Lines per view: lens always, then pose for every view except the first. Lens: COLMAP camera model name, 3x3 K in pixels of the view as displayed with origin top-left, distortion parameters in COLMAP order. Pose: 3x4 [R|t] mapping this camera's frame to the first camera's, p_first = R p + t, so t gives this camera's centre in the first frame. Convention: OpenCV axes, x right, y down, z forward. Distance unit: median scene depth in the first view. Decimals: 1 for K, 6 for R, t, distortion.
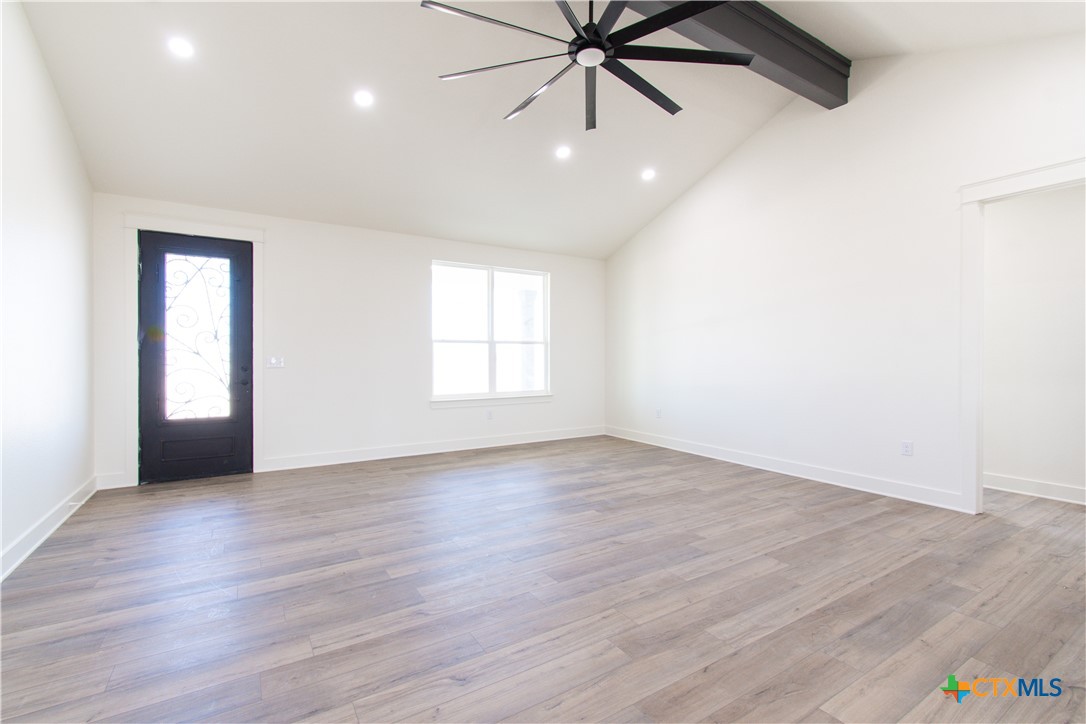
lens RADIAL K [[480.1, 0, 545.6], [0, 480.1, 357.3], [0, 0, 1]] dist [0.002358, -0.001461]
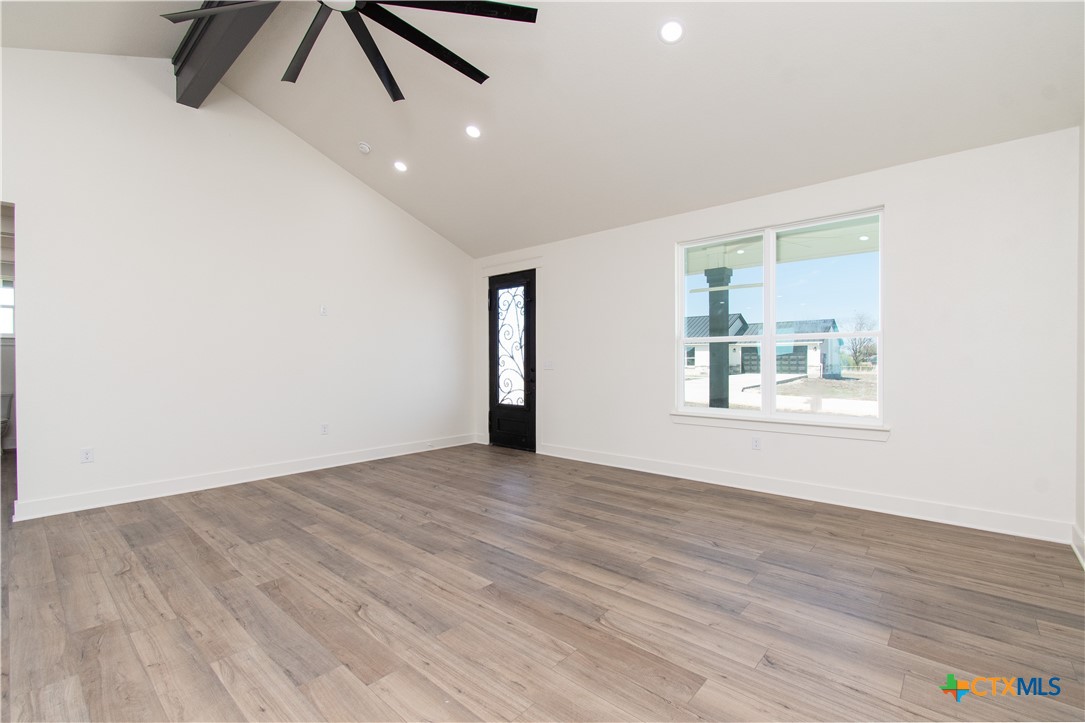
lens RADIAL K [[479.6, 0, 537.7], [0, 479.6, 360.5], [0, 0, 1]] dist [0.002358, -0.001461]
pose [[0.268626, -0.002151, -0.963242, 0.824667], [0.005135, 0.999986, -0.000800, 0.002762], [0.963231, -0.004731, 0.268634, 0.932709]]
